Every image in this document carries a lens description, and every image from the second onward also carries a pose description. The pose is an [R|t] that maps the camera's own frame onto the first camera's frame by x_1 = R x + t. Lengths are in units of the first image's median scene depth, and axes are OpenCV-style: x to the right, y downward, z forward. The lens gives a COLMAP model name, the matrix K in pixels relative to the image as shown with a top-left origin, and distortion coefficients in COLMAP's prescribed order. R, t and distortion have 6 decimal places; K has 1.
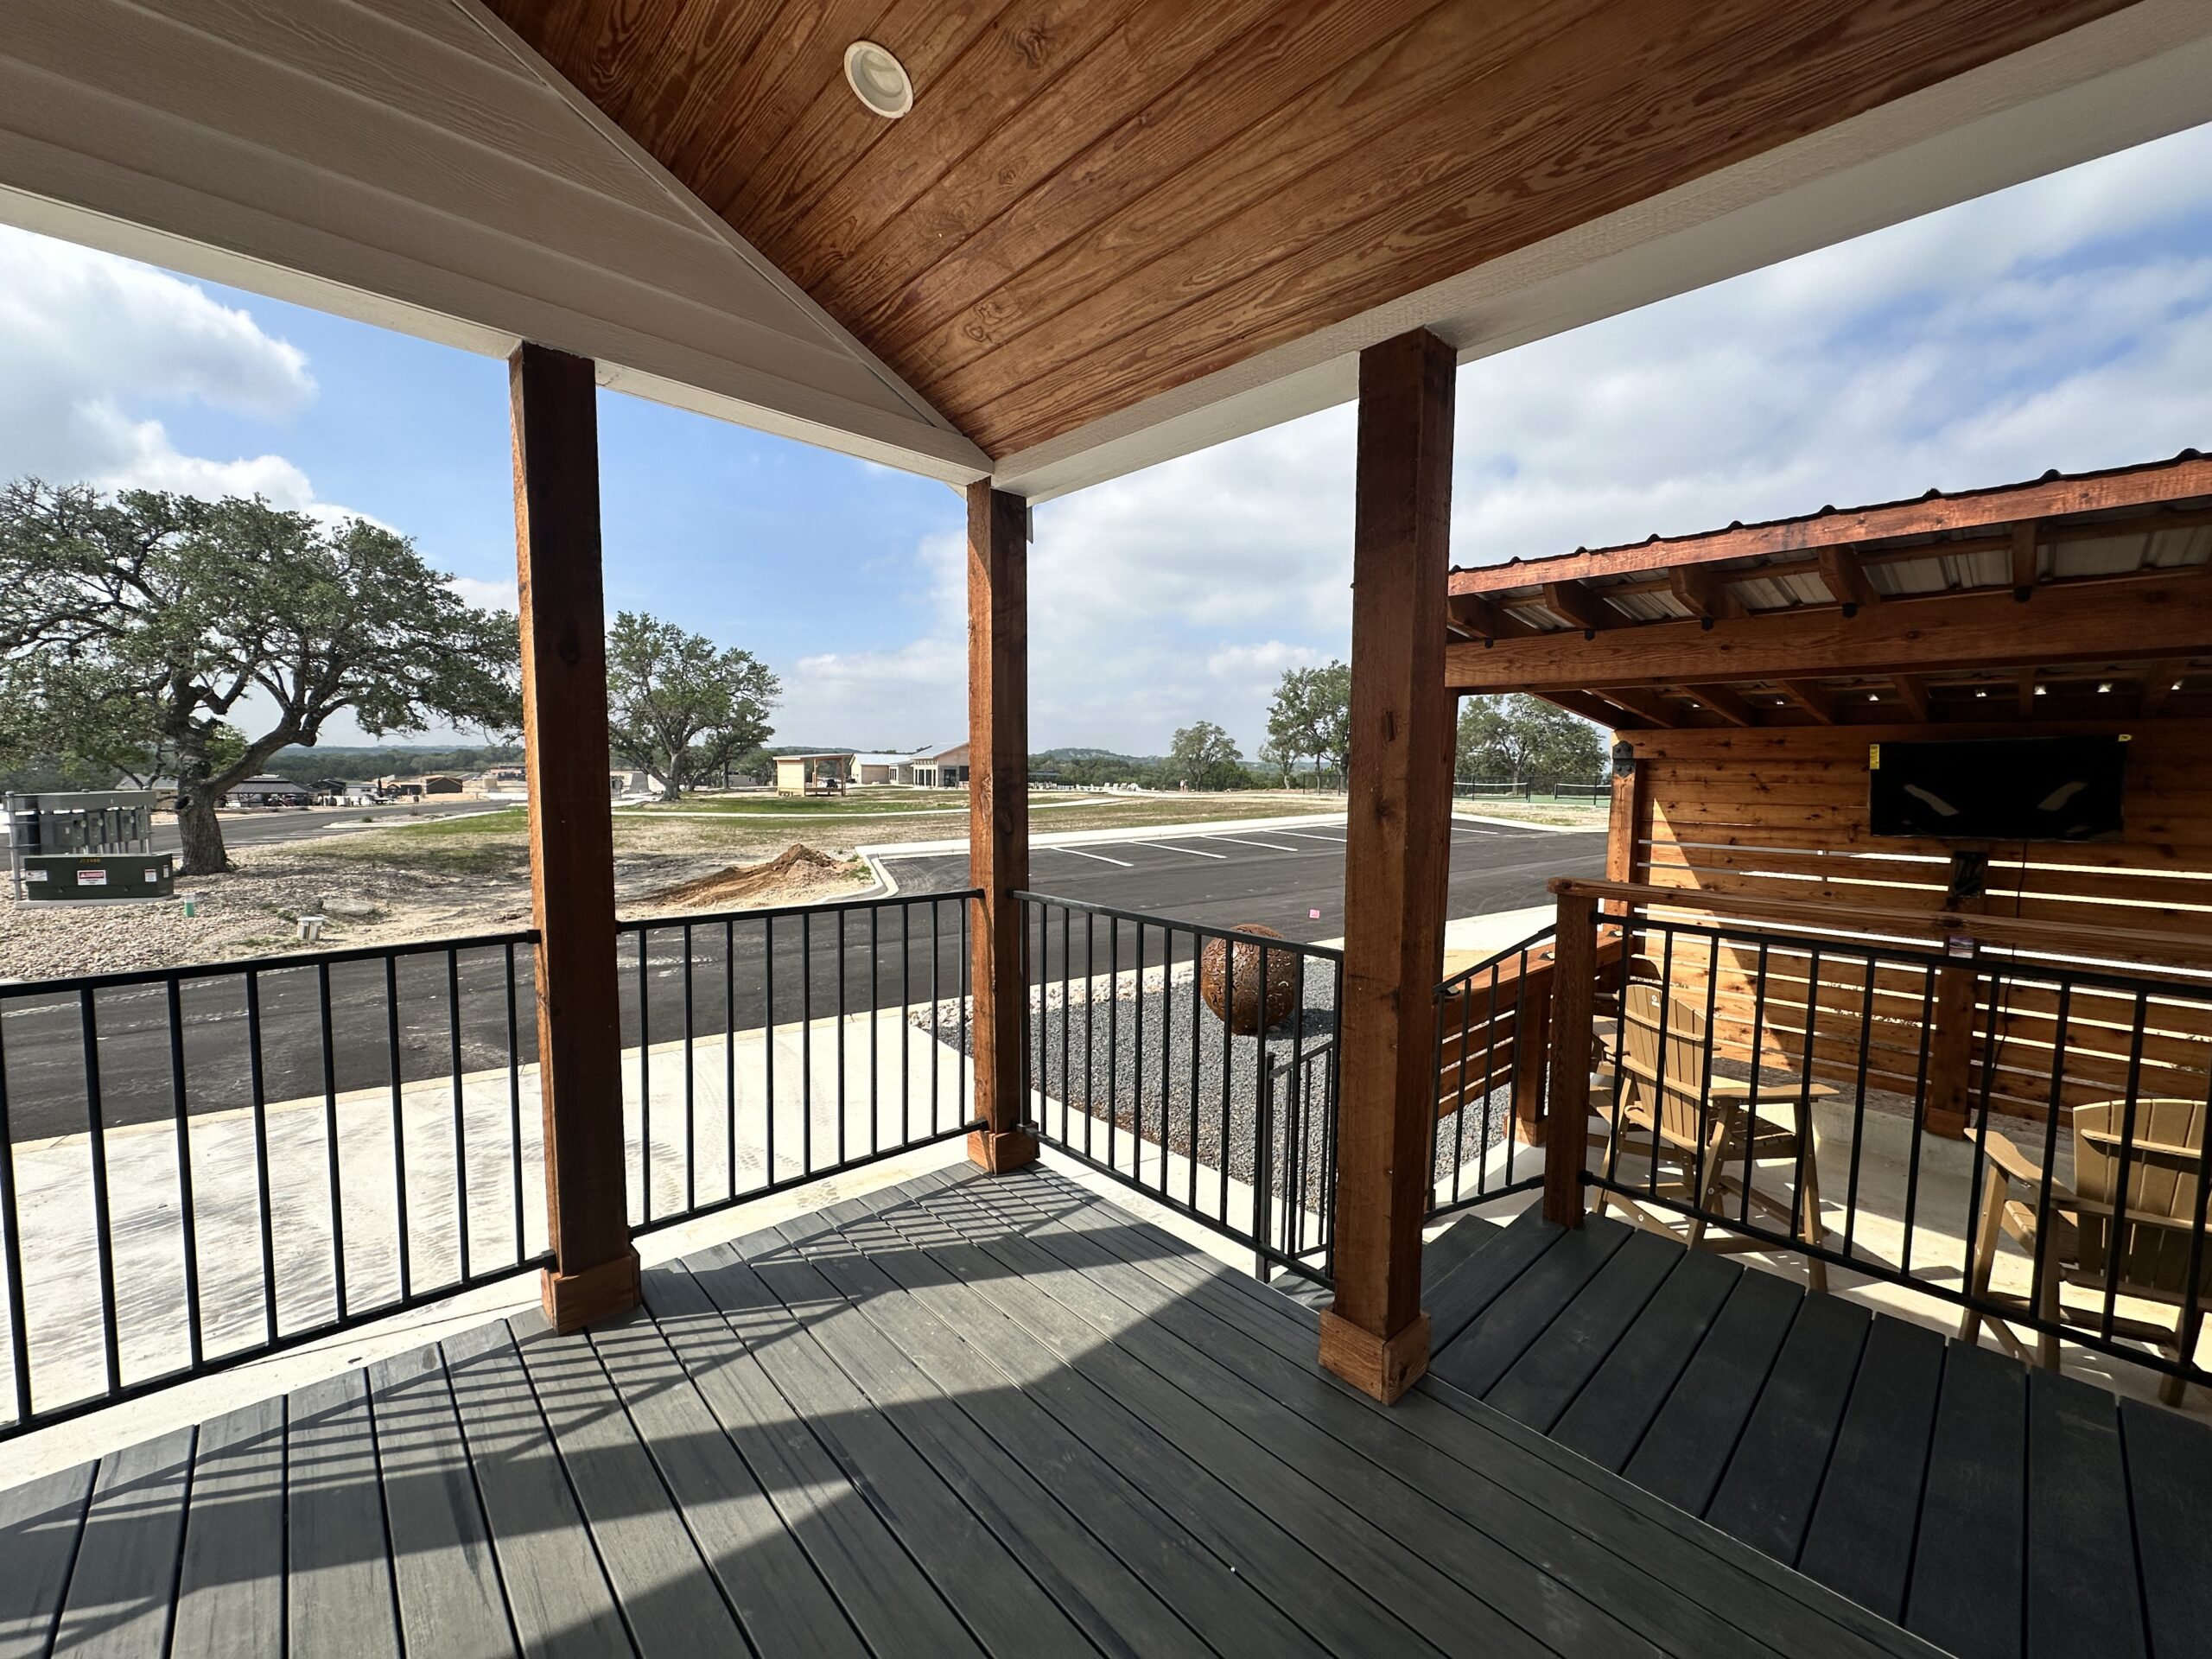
lens RADIAL K [[881.3, 0, 1108.5], [0, 881.3, 835.4], [0, 0, 1]] dist [0.000311, 0.000225]
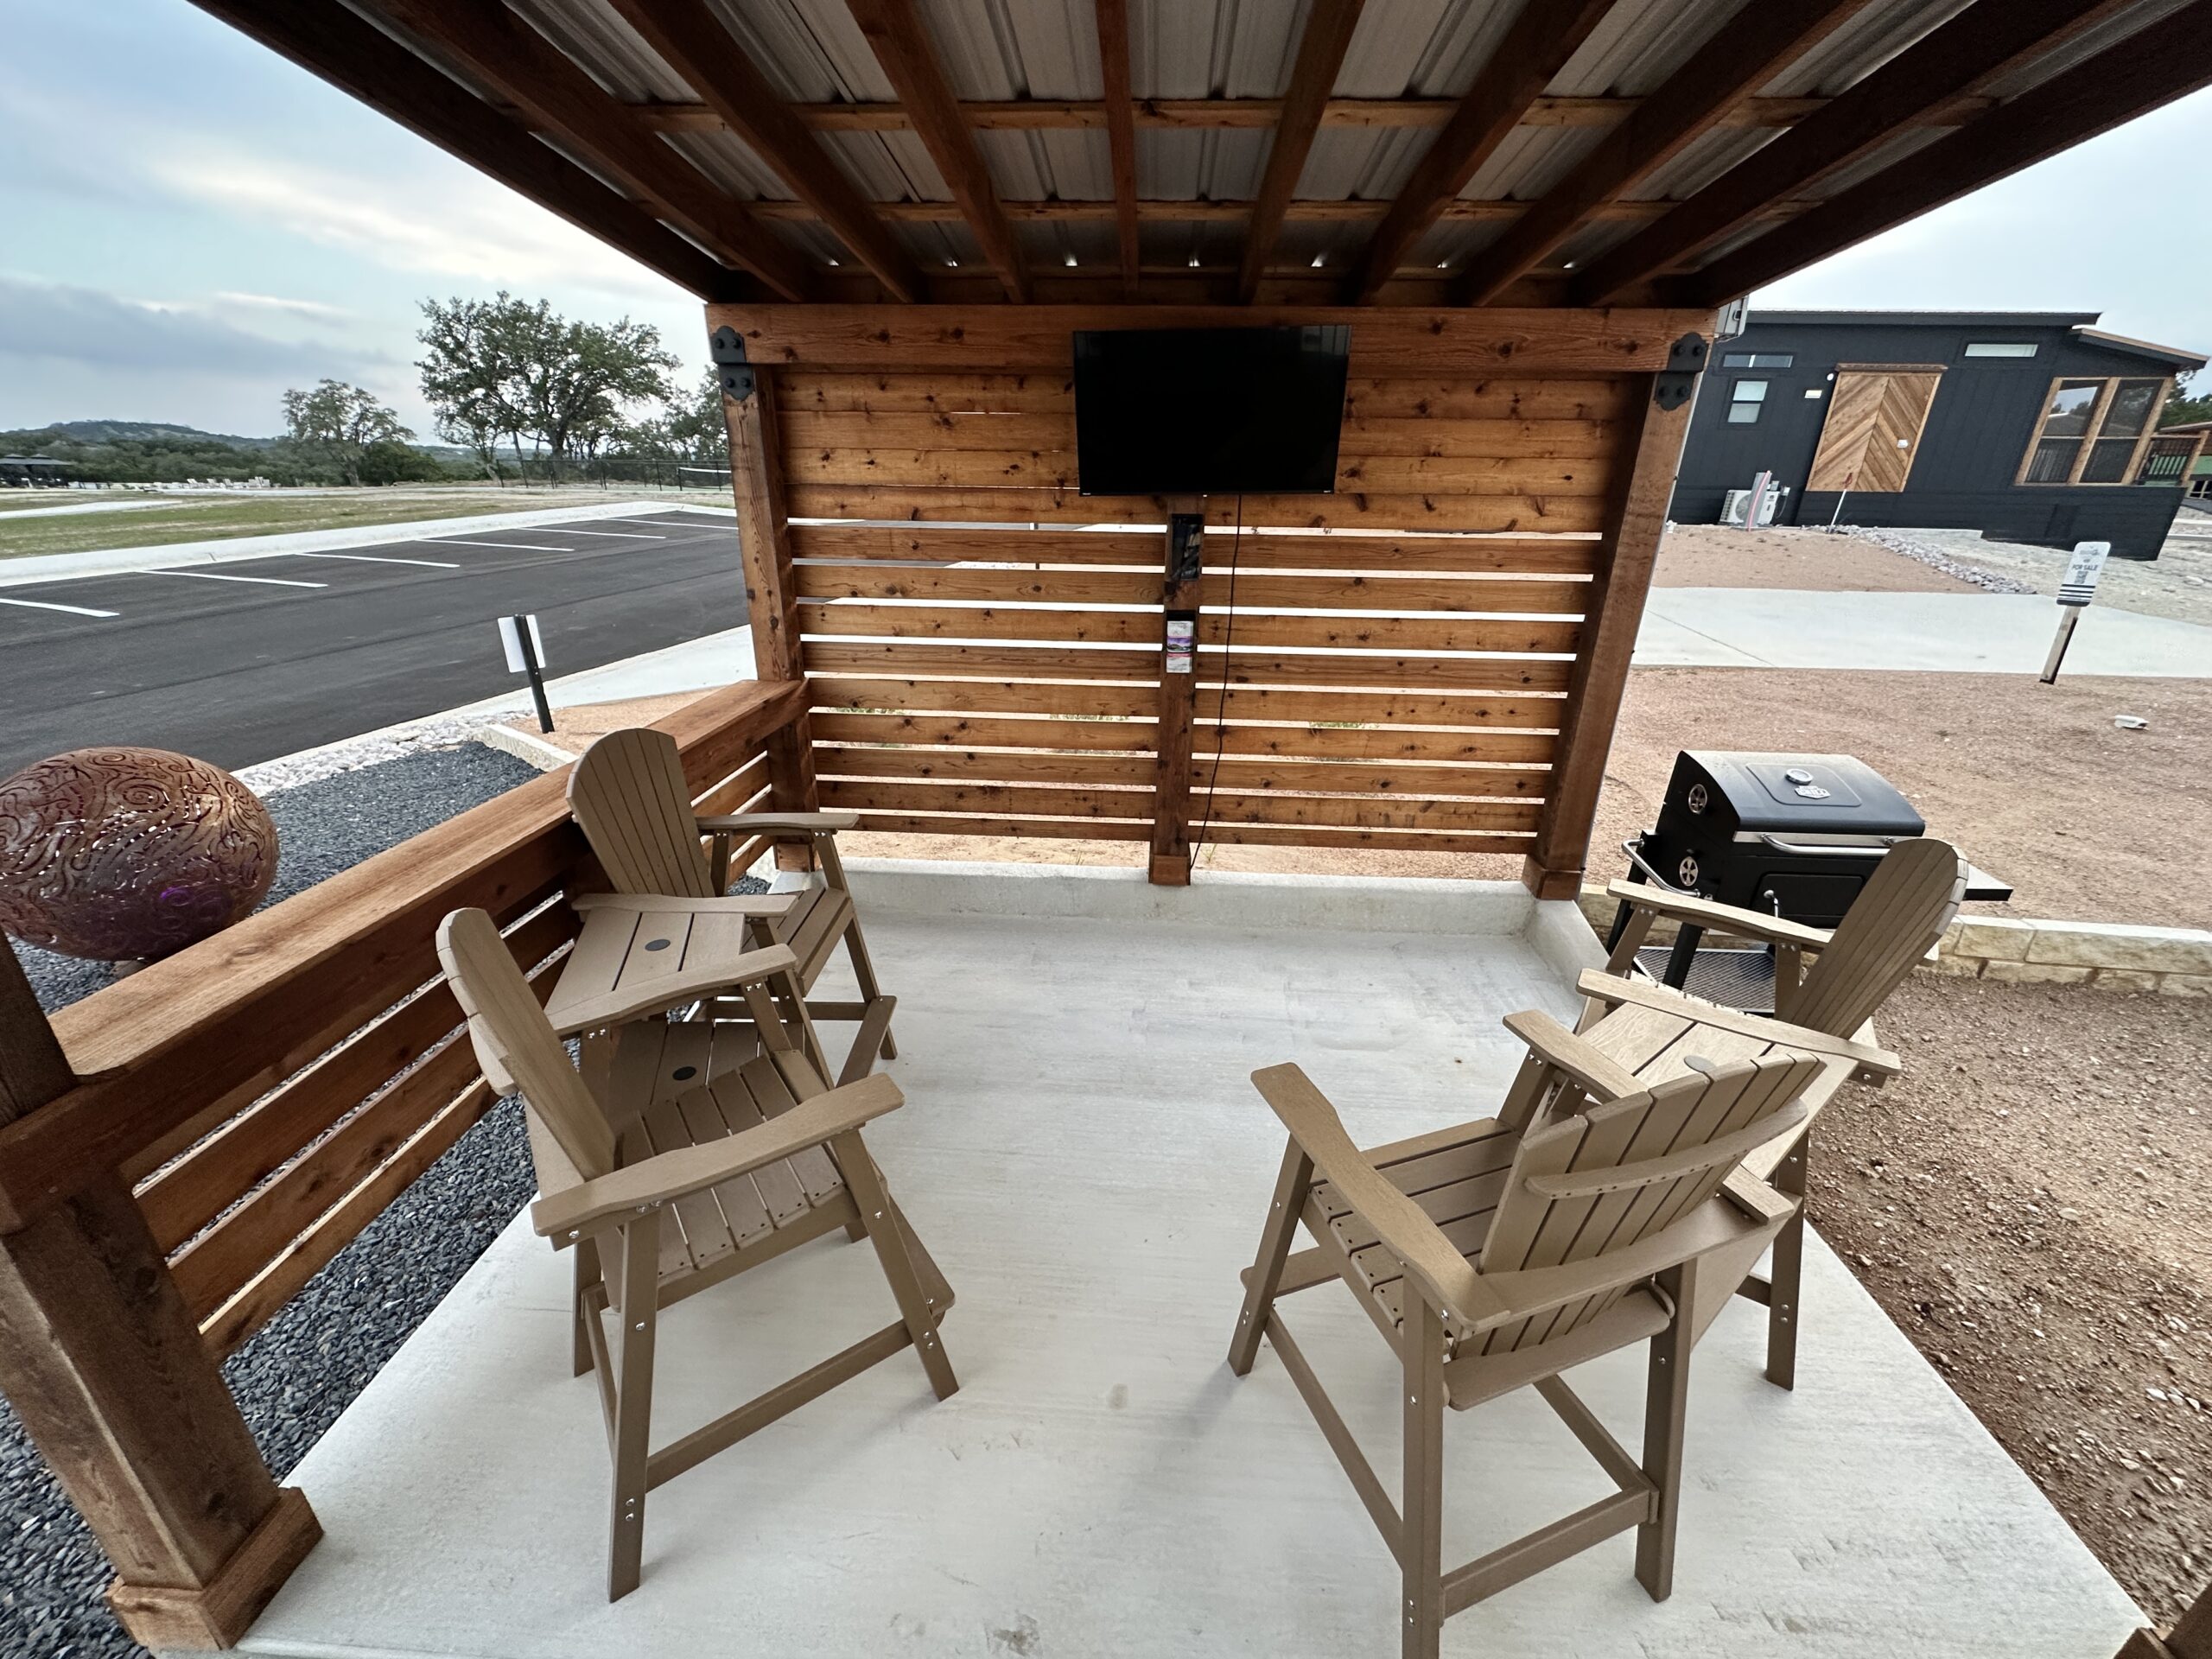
lens RADIAL K [[881.3, 0, 1099.9], [0, 881.3, 827.5], [0, 0, 1]] dist [0.000311, 0.000225]
pose [[0.729350, -0.260205, 0.632726, 0.118407], [0.047515, 0.941880, 0.332572, 0.004868], [-0.682489, -0.212497, 0.699324, 0.143556]]
